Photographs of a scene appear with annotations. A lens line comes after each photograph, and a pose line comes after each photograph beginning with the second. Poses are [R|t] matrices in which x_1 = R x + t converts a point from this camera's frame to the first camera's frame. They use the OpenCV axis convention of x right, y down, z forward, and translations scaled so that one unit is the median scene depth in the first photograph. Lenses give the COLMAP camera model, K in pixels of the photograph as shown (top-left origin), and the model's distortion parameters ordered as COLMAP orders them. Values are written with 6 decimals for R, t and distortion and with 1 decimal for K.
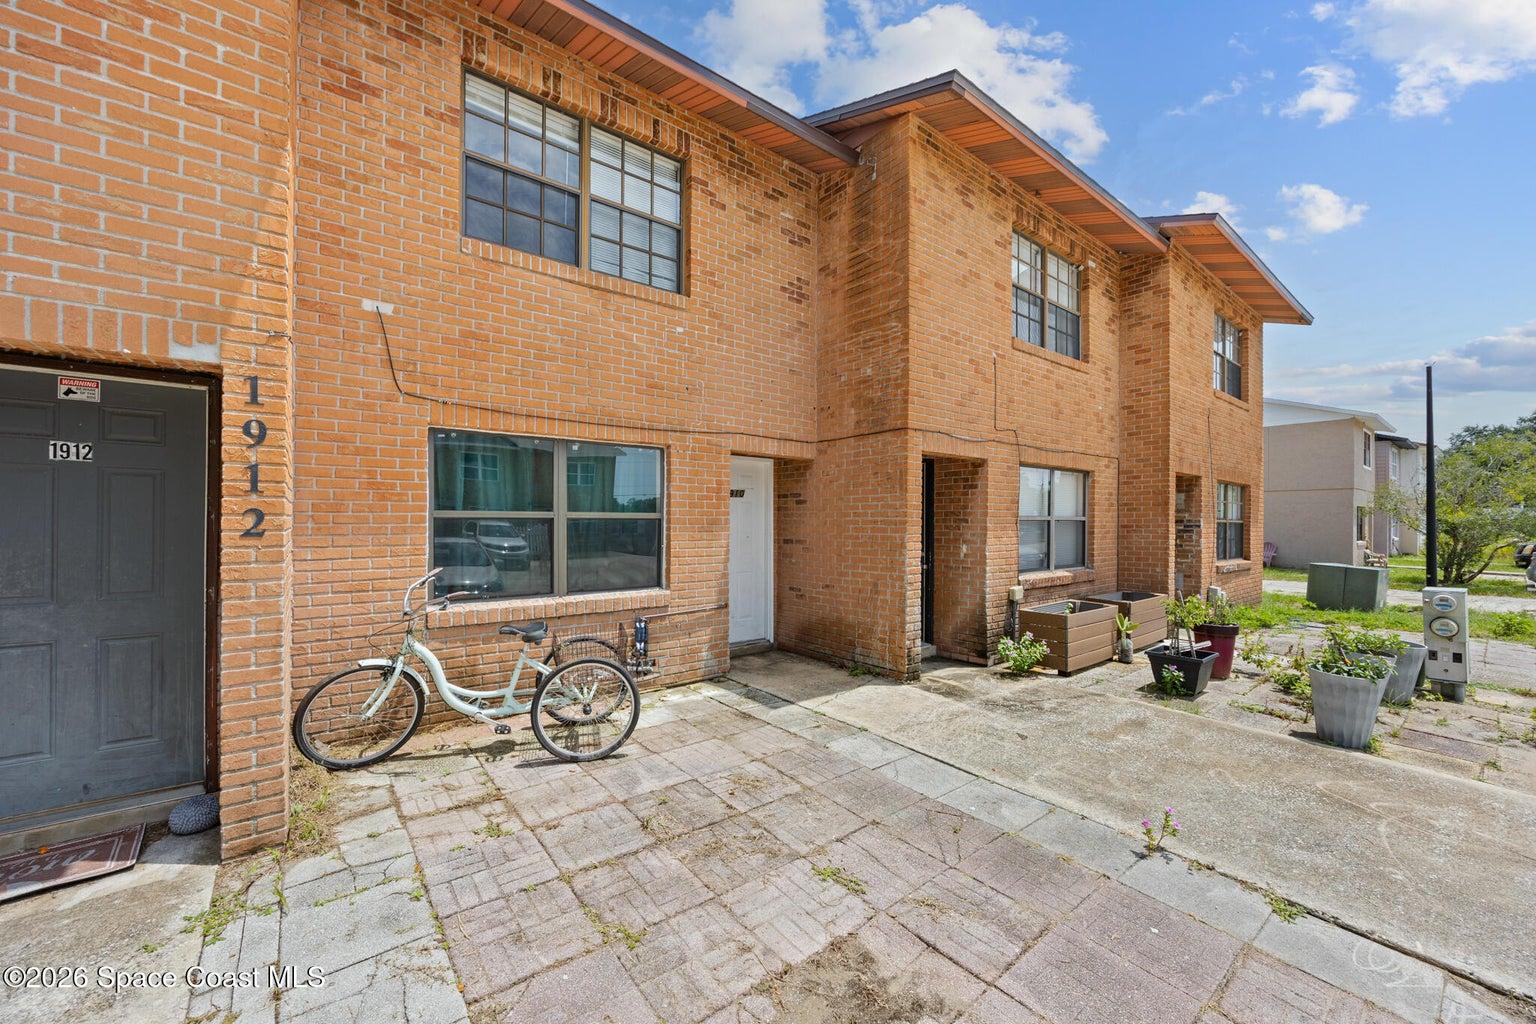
lens RADIAL K [[590.0, 0, 737.3], [0, 590.0, 516.7], [0, 0, 1]] dist [-0.001640, -0.000045]
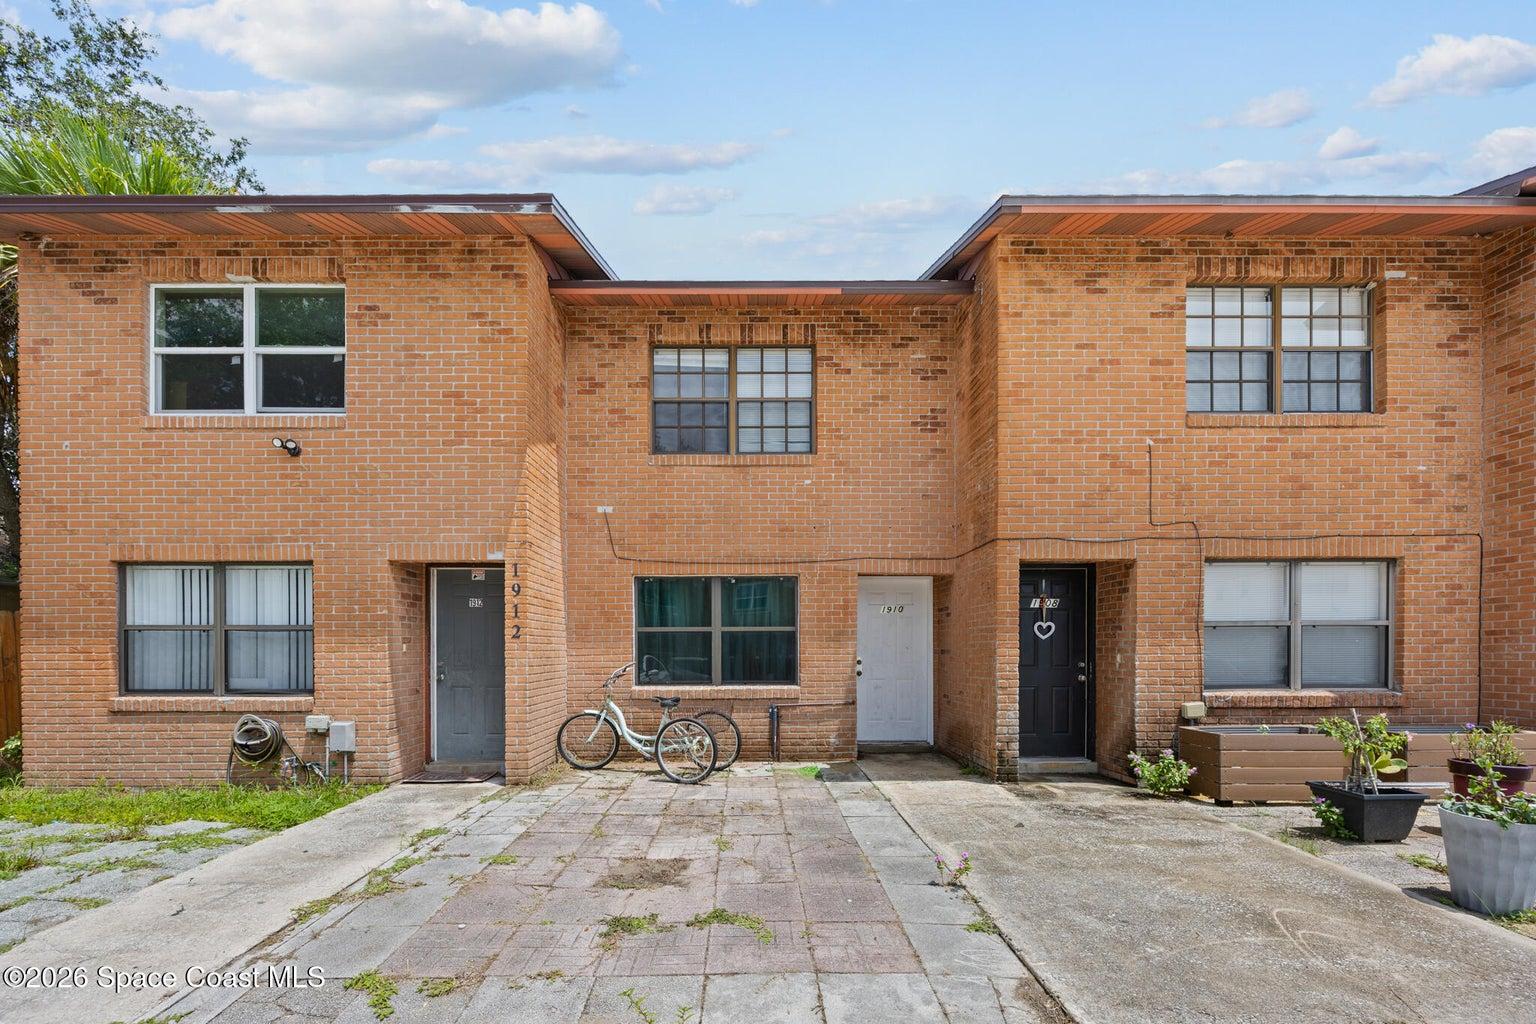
lens RADIAL K [[614.1, 0, 740.7], [0, 614.1, 646.9], [0, 0, 1]] dist [-0.001001, -0.000097]
pose [[0.795714, -0.006941, -0.605632, 0.607626], [0.009618, 0.999953, 0.001177, 0.036607], [0.605596, -0.006761, 0.795744, -0.146092]]
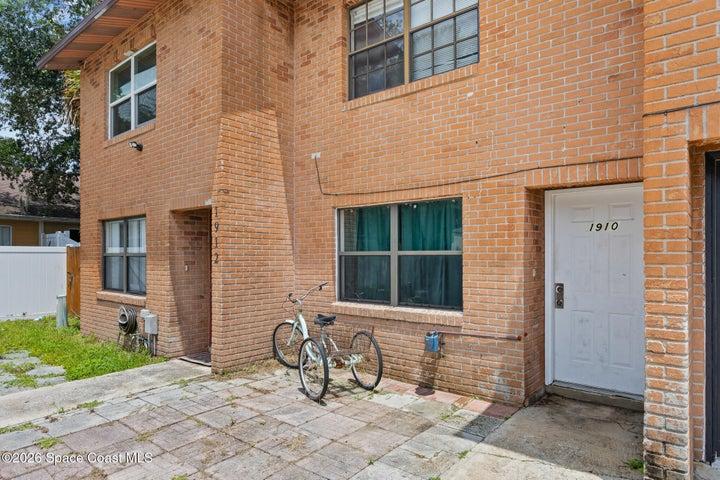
lens RADIAL K [[429.5, 0, 361.4], [0, 429.5, 252.2], [0, 0, 1]] dist [-0.001171, -0.000196]
pose [[0.247811, -0.012548, -0.968727, 0.701272], [0.008964, 0.999903, -0.010658, 0.005325], [0.968767, -0.006043, 0.247900, 0.597024]]
